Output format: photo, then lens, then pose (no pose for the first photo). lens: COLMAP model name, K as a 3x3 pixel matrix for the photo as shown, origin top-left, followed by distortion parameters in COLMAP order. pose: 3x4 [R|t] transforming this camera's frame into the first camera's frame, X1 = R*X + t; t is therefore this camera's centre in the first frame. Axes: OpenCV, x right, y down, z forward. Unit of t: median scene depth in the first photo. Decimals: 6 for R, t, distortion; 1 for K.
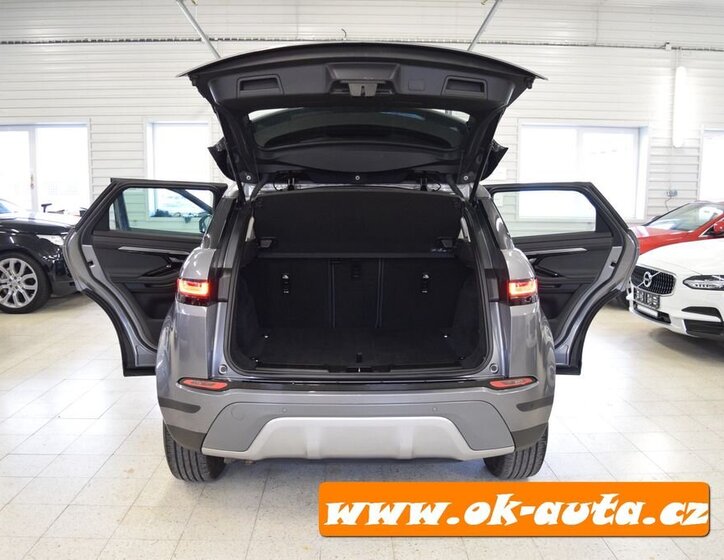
lens RADIAL K [[653.2, 0, 363.2], [0, 653.2, 289.0], [0, 0, 1]] dist [-0.084779, 0.006807]
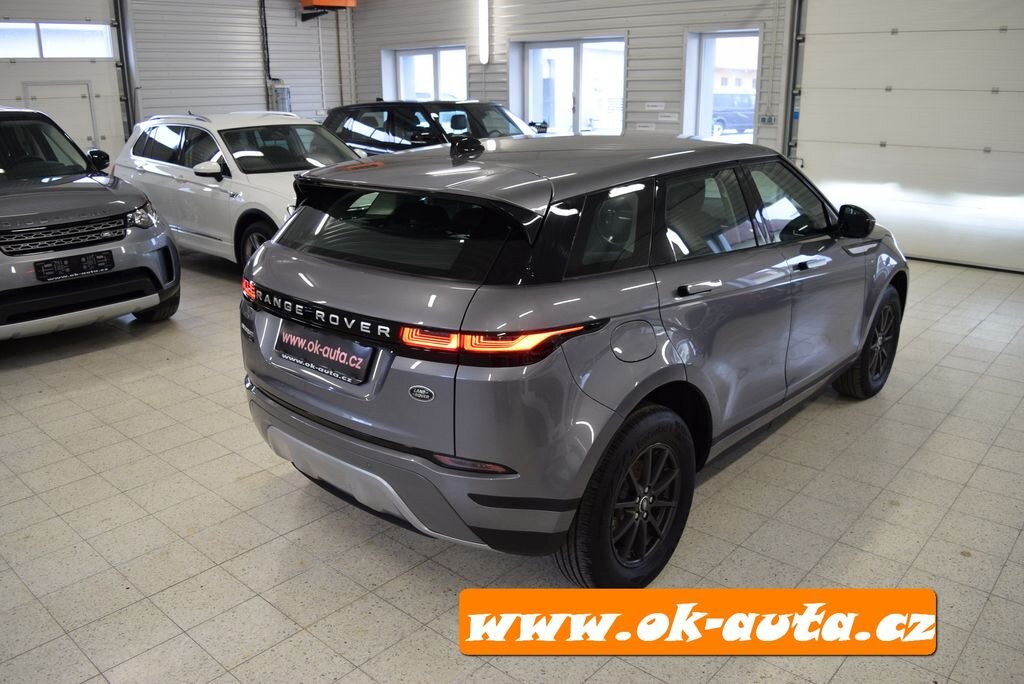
lens RADIAL K [[797.6, 0, 509.6], [0, 797.6, 350.4], [0, 0, 1]] dist [-0.089503, 0.013868]
pose [[0.726844, 0.203239, -0.656043, 0.404211], [-0.092761, 0.975510, 0.199437, -0.082571], [0.680510, -0.084105, 0.727896, 0.180244]]
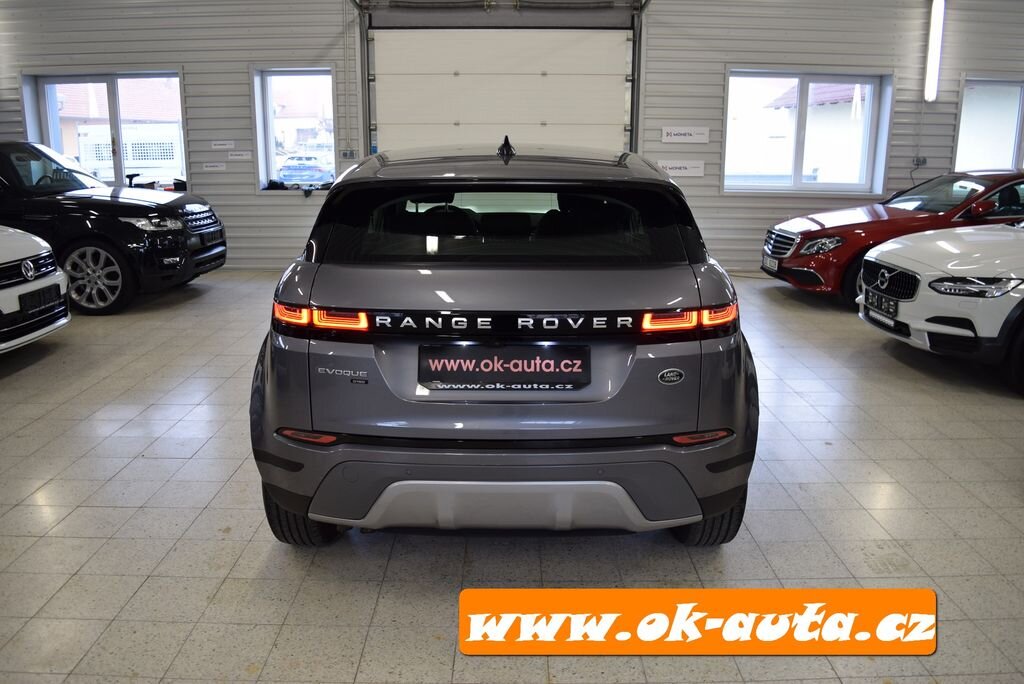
lens RADIAL K [[797.6, 0, 509.6], [0, 797.6, 350.4], [0, 0, 1]] dist [-0.089503, 0.013868]
pose [[0.999616, 0.006285, -0.027001, 0.011882], [-0.003490, 0.994740, 0.102369, -0.026932], [0.027502, -0.102235, 0.994380, 0.028611]]
